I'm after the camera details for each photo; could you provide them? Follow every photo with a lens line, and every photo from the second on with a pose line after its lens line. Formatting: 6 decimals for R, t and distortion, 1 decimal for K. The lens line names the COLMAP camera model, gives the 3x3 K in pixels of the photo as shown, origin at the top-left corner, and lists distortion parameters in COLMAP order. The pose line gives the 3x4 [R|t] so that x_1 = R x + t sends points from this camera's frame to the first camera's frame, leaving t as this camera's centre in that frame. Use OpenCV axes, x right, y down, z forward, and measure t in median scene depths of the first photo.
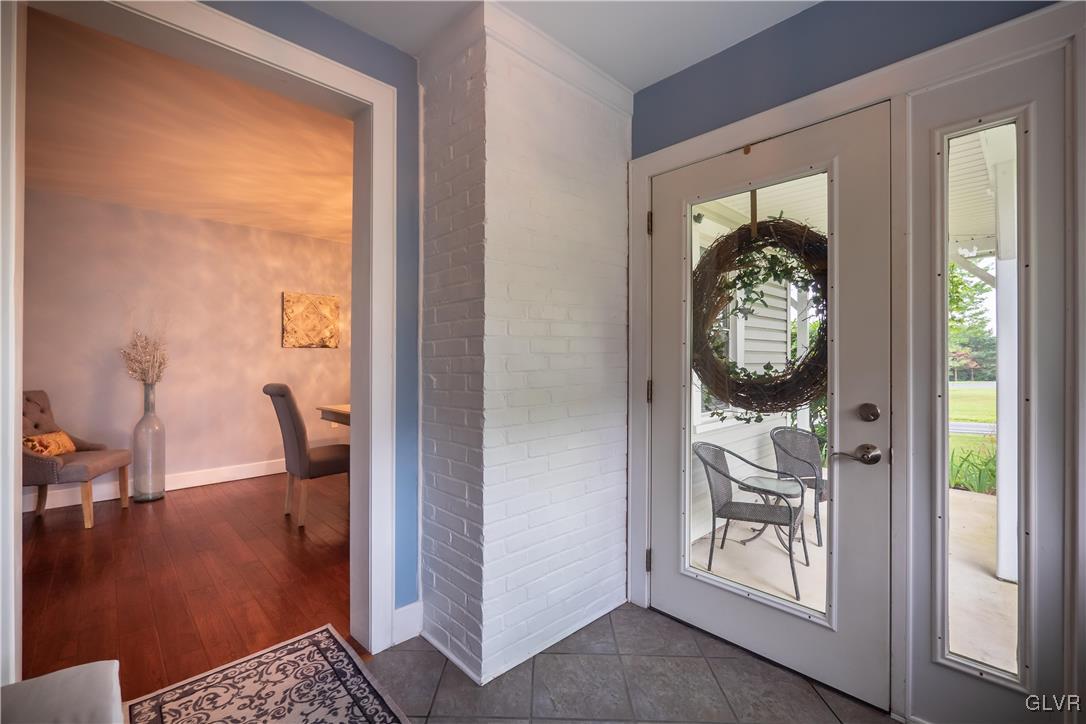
lens RADIAL K [[457.6, 0, 548.4], [0, 457.6, 362.4], [0, 0, 1]] dist [-0.006335, -0.000233]
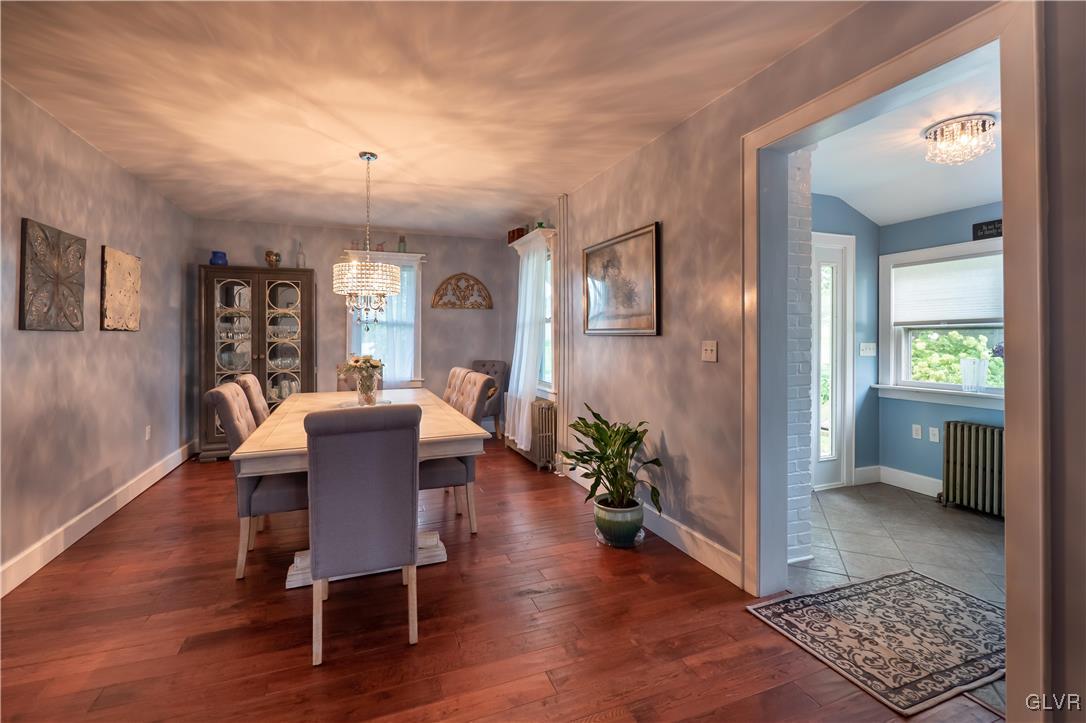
lens RADIAL K [[457.6, 0, 558.4], [0, 457.6, 333.2], [0, 0, 1]] dist [-0.006335, -0.000233]
pose [[0.392615, 0.012767, 0.919614, -1.948935], [-0.004911, 0.999918, -0.011785, -0.051054], [-0.919690, 0.000111, 0.392645, 1.183094]]
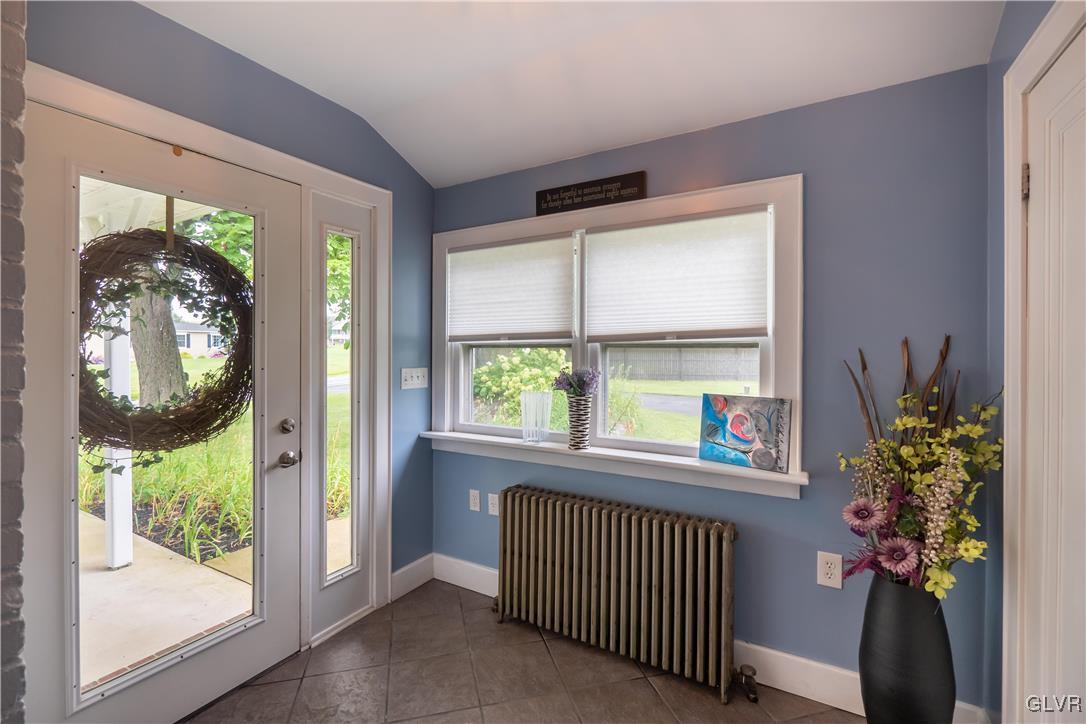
lens RADIAL K [[457.6, 0, 539.8], [0, 457.6, 352.5], [0, 0, 1]] dist [-0.006335, -0.000233]
pose [[-0.281554, -0.004158, 0.959536, -0.664989], [-0.001911, 0.999991, 0.003772, -0.095113], [-0.959543, -0.000771, -0.281560, 0.648425]]
